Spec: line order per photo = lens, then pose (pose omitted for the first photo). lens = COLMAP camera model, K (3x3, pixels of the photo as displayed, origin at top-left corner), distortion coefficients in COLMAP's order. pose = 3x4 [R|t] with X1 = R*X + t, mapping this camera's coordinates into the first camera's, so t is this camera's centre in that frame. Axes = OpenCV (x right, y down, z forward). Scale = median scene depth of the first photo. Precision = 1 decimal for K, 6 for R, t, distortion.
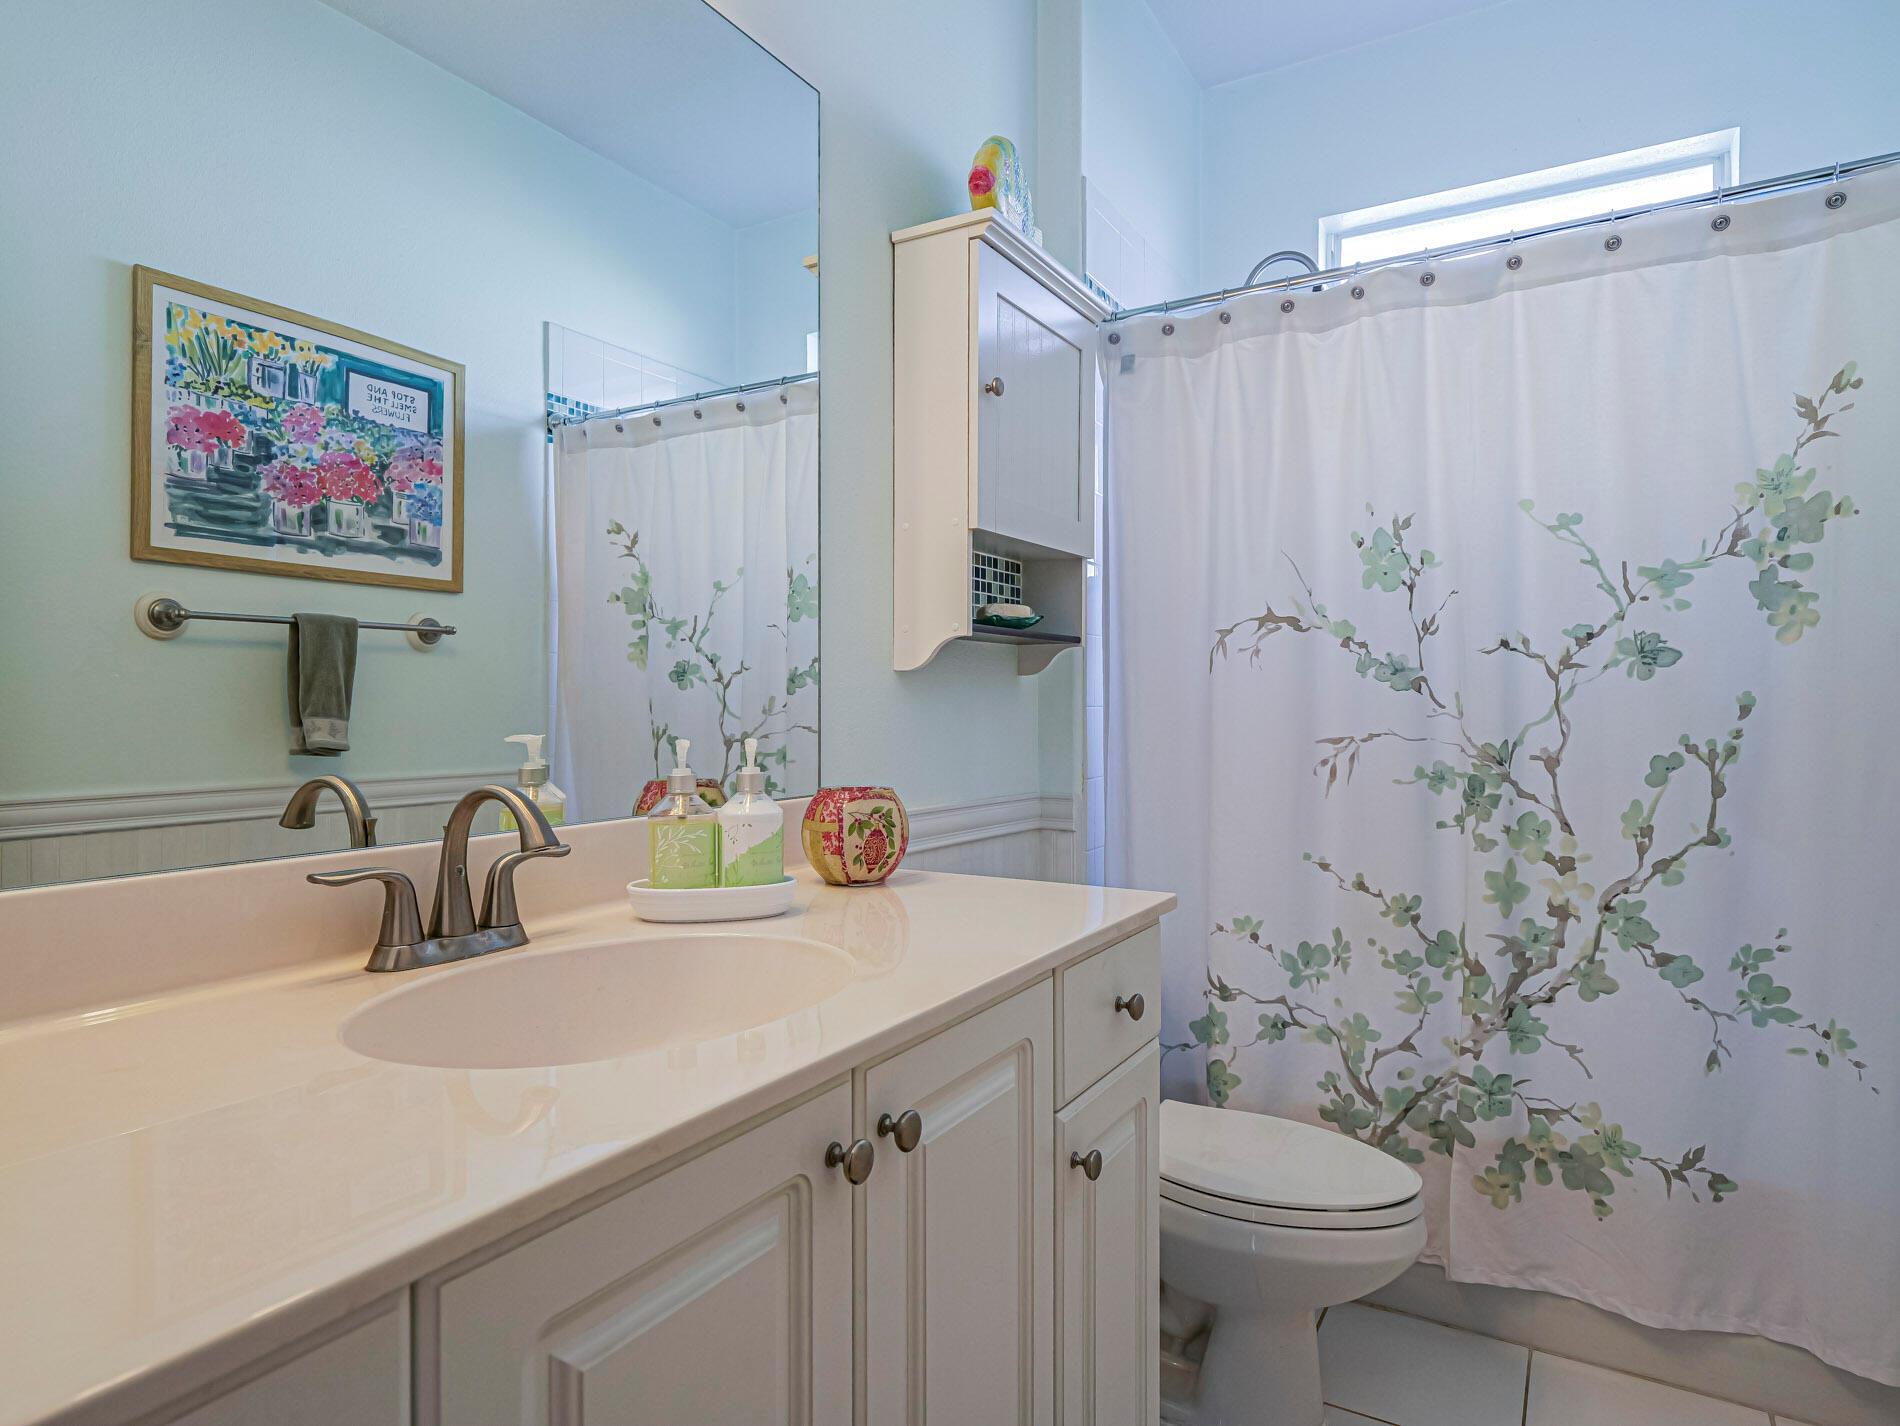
lens RADIAL K [[1128.1, 0, 933.5], [0, 1128.1, 707.9], [0, 0, 1]] dist [-0.003699, 0.000257]
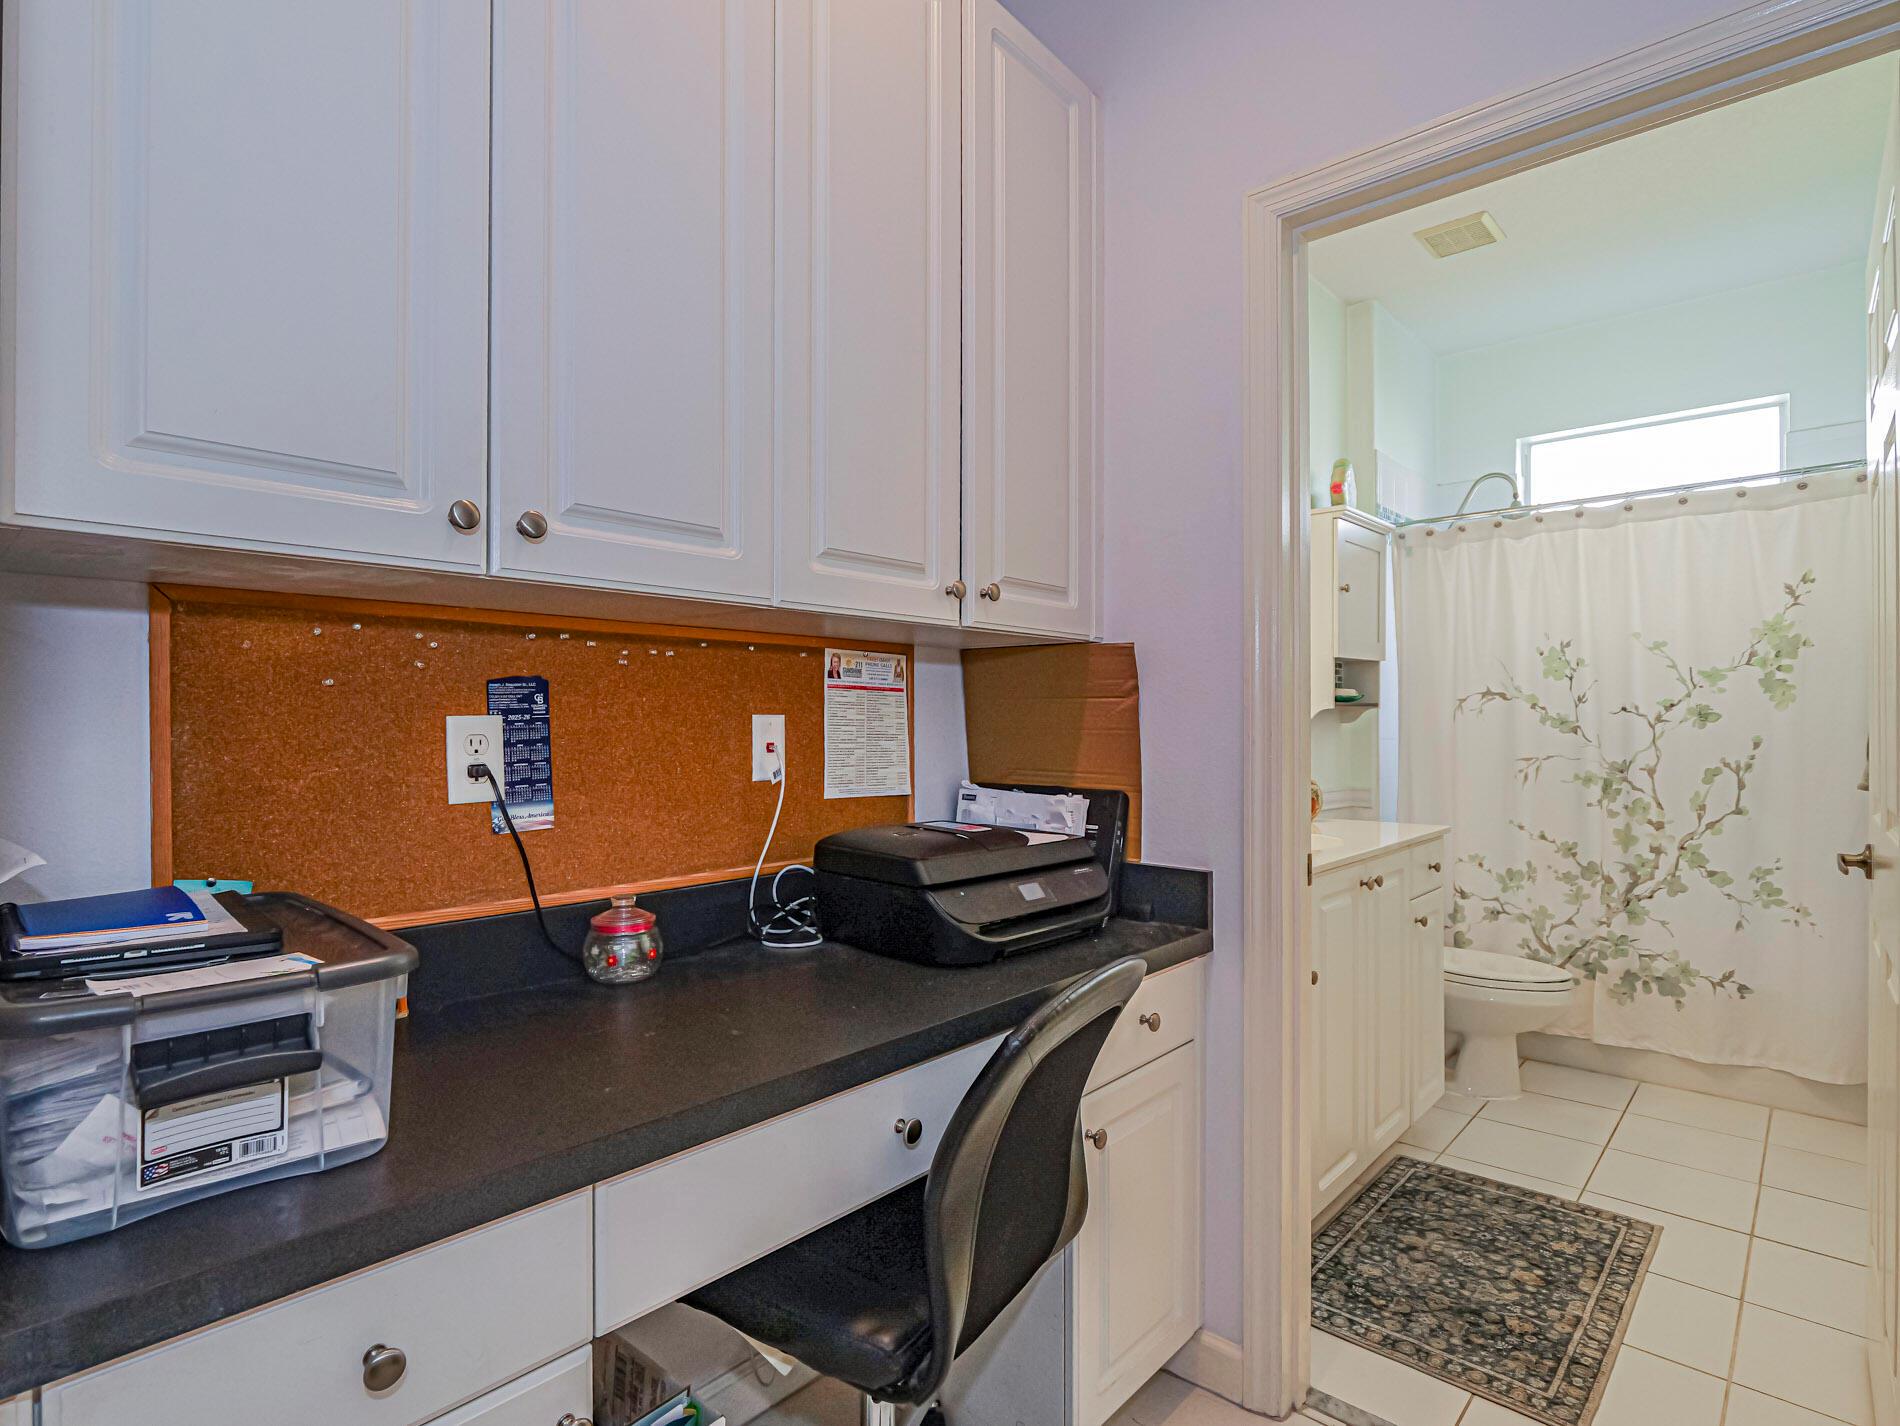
lens RADIAL K [[969.1, 0, 954.4], [0, 969.1, 718.6], [0, 0, 1]] dist [-0.009537, -0.001410]
pose [[0.979990, -0.002535, -0.199033, -0.277562], [0.001017, 0.999970, -0.007732, -0.029609], [0.199046, 0.007375, 0.979962, -0.822820]]
